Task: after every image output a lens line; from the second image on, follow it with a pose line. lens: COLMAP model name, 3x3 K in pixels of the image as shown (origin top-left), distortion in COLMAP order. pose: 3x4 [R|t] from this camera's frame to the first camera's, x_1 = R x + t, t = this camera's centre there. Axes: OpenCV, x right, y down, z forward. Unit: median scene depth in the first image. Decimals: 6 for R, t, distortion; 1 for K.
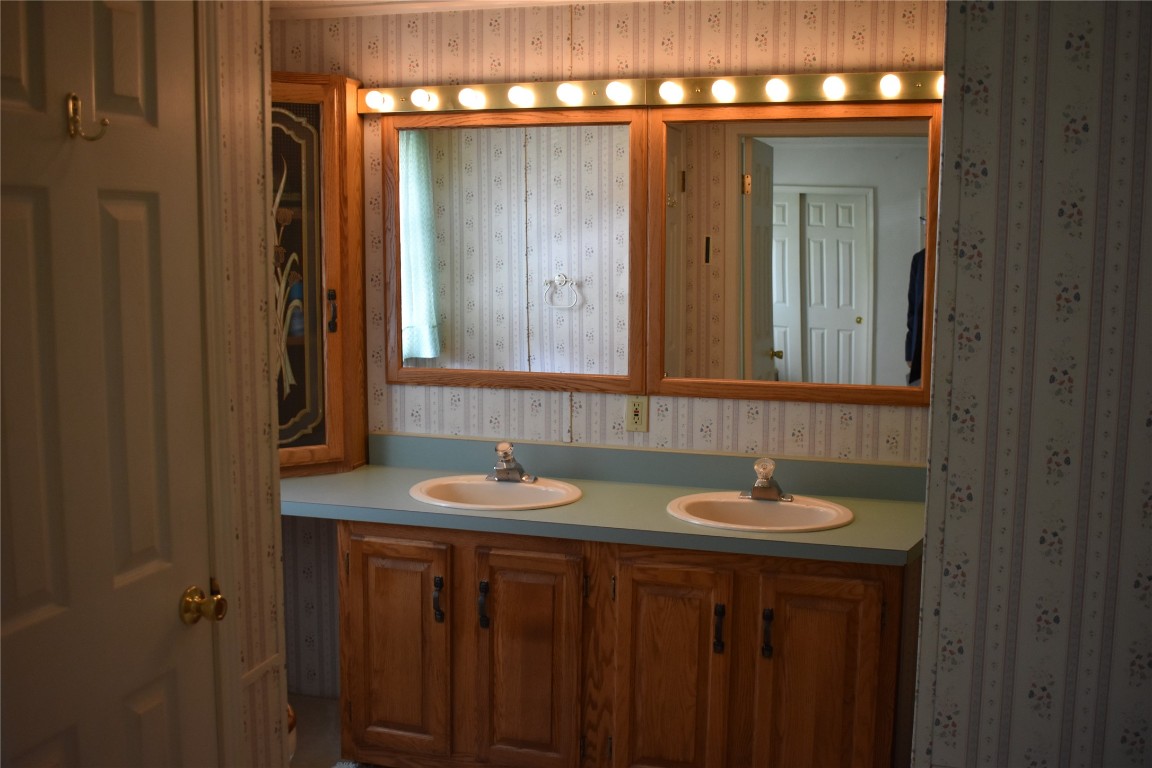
lens RADIAL K [[1177.8, 0, 576.0], [0, 1177.8, 384.0], [0, 0, 1]] dist [-0.073681, 0.001886]
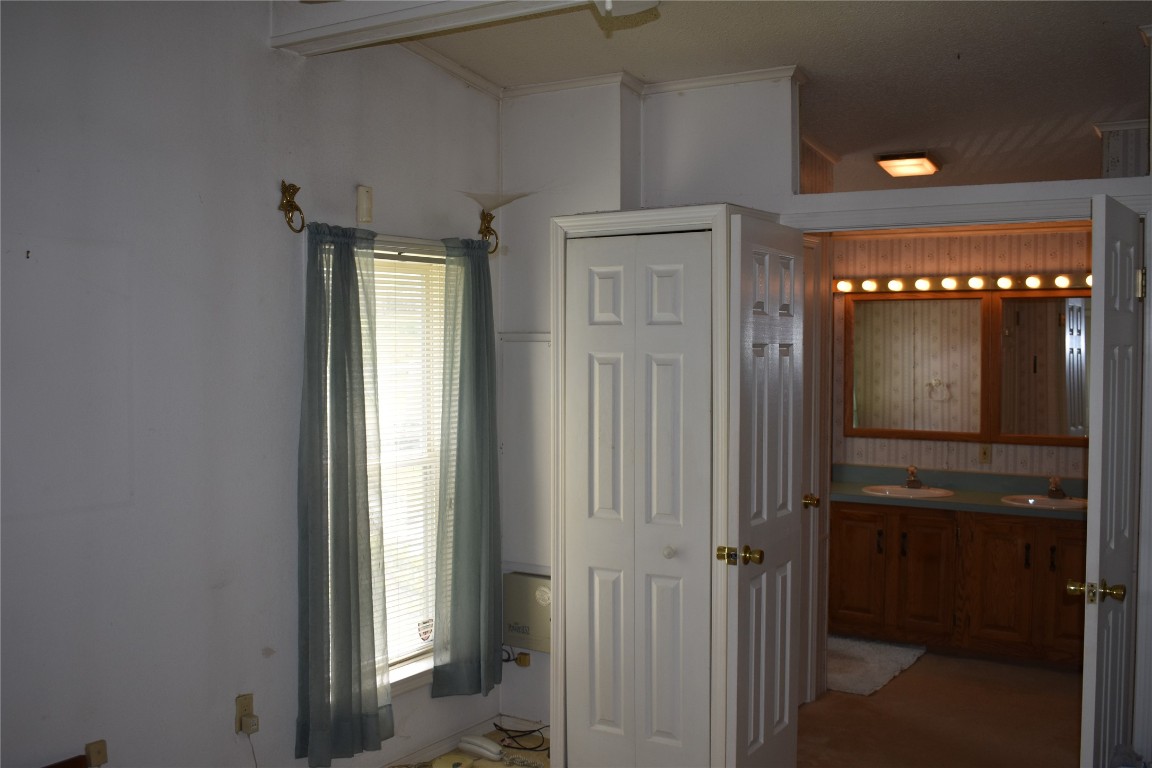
lens RADIAL K [[1177.8, 0, 576.0], [0, 1177.8, 384.0], [0, 0, 1]] dist [-0.073681, 0.001886]
pose [[0.959201, 0.008079, -0.282610, -0.045416], [-0.034429, 0.995490, -0.088395, 0.096413], [0.280621, 0.094519, 0.955153, -0.898838]]
